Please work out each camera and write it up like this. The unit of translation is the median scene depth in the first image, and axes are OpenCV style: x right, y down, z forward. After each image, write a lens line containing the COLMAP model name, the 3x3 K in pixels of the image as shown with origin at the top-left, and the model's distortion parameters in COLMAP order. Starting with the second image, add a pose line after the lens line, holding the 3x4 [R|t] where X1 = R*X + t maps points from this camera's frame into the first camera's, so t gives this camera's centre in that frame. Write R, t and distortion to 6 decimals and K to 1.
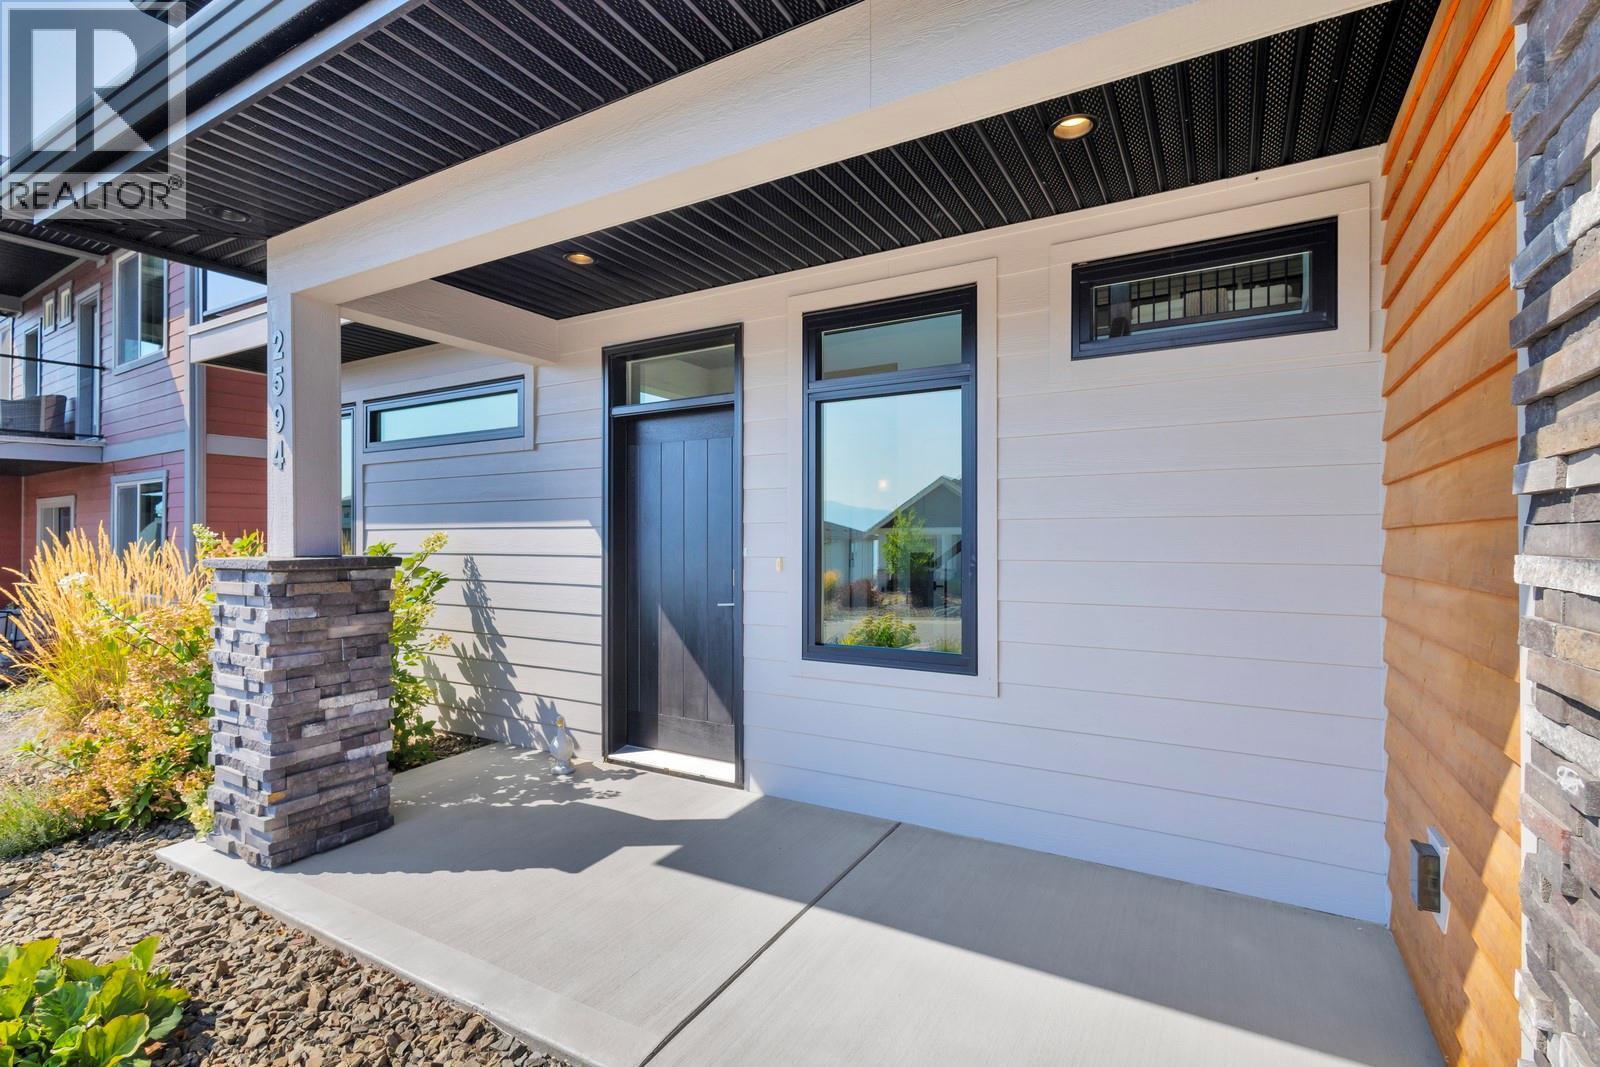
lens RADIAL K [[737.3, 0, 799.6], [0, 737.3, 534.9], [0, 0, 1]] dist [0.011730, -0.000273]
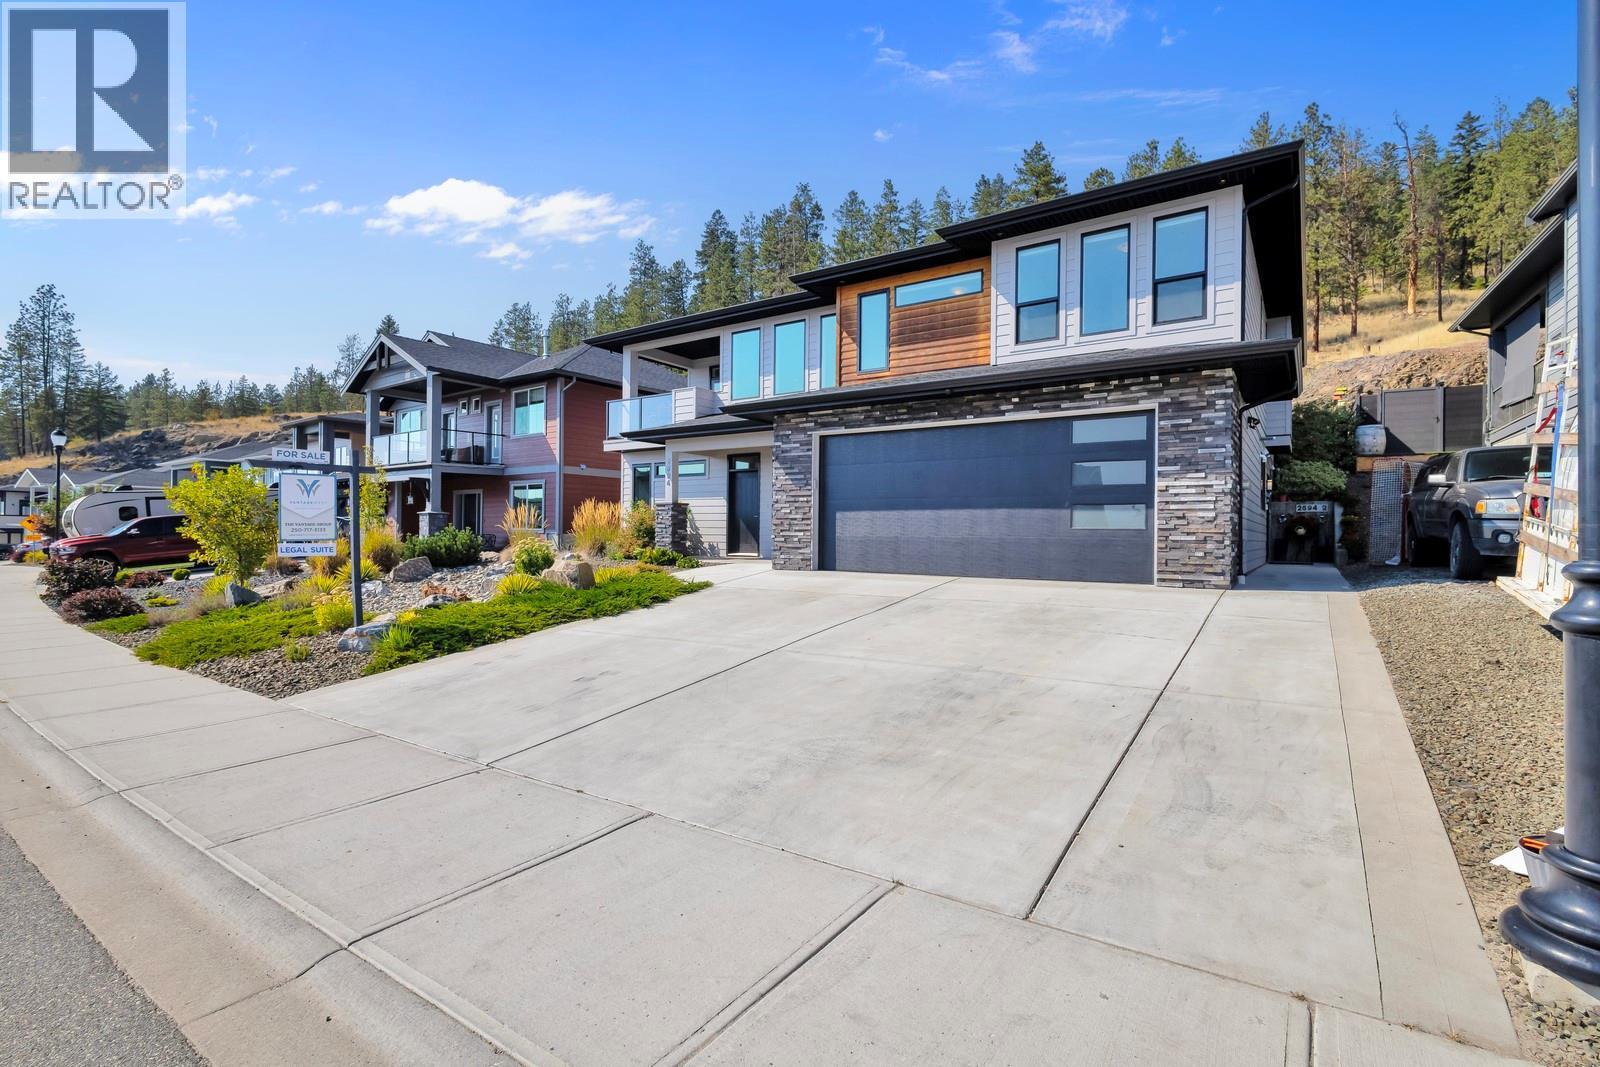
lens RADIAL K [[737.3, 0, 800.7], [0, 737.3, 530.9], [0, 0, 1]] dist [0.011730, -0.000273]
pose [[0.997005, 0.008285, -0.076887, 0.458721], [-0.007859, 0.999952, 0.005837, 0.139622], [0.076932, -0.005215, 0.997023, -3.049219]]
